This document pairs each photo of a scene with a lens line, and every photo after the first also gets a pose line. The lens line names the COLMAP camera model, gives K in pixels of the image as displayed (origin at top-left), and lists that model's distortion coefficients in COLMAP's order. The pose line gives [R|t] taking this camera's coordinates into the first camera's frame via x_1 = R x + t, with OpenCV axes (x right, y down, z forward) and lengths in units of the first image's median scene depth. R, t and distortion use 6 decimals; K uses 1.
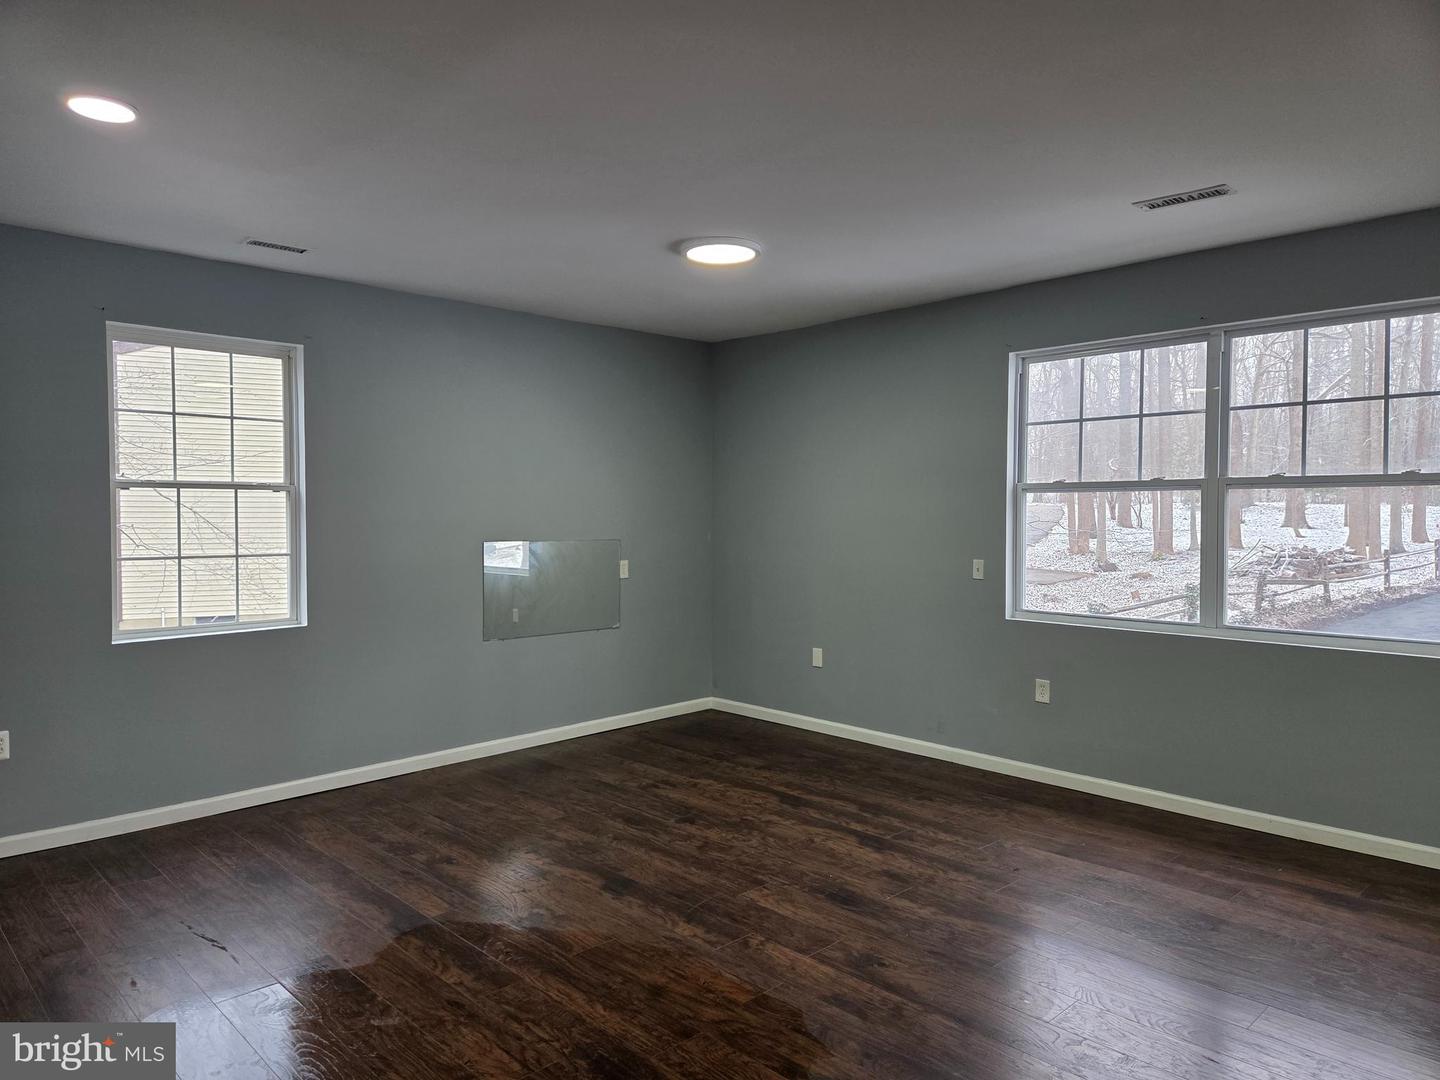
lens RADIAL K [[960.6, 0, 713.5], [0, 960.6, 543.5], [0, 0, 1]] dist [0.082629, -0.093500]
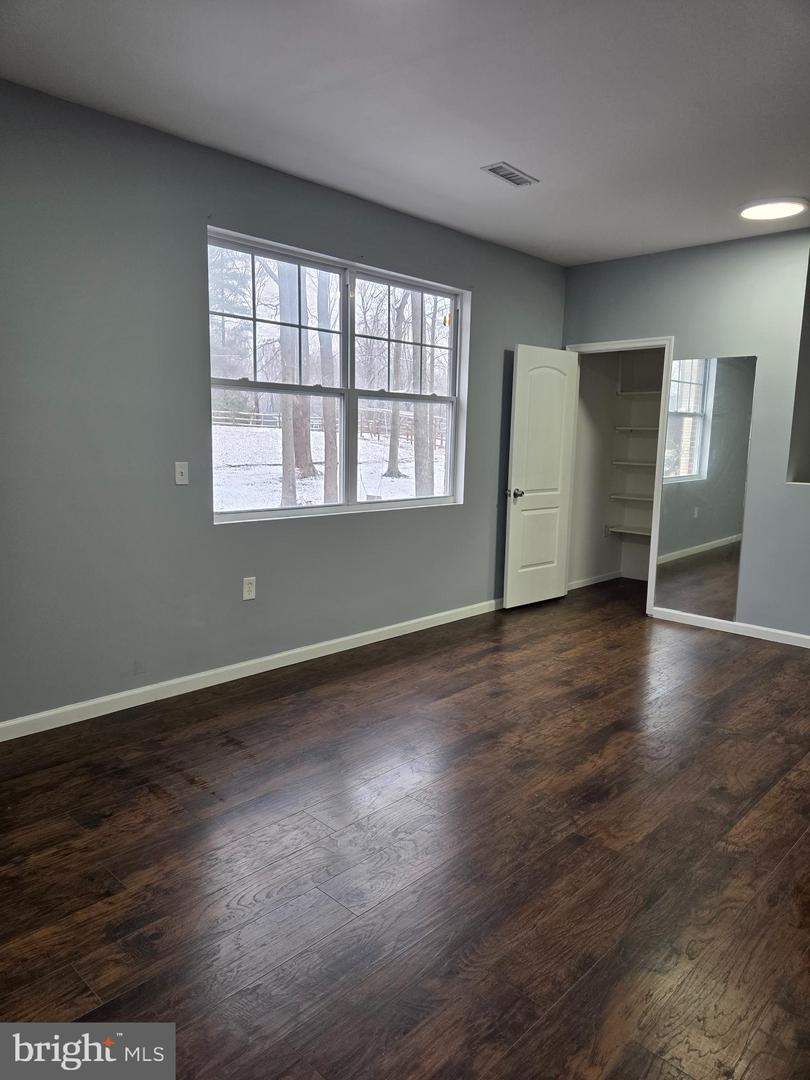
lens RADIAL K [[720.5, 0, 387.0], [0, 720.5, 537.4], [0, 0, 1]] dist [0.082629, -0.093500]
pose [[-0.036430, -0.143425, 0.988990, -0.463453], [0.010197, 0.989543, 0.143881, -0.010083], [-0.999284, 0.015326, -0.034586, 0.996347]]
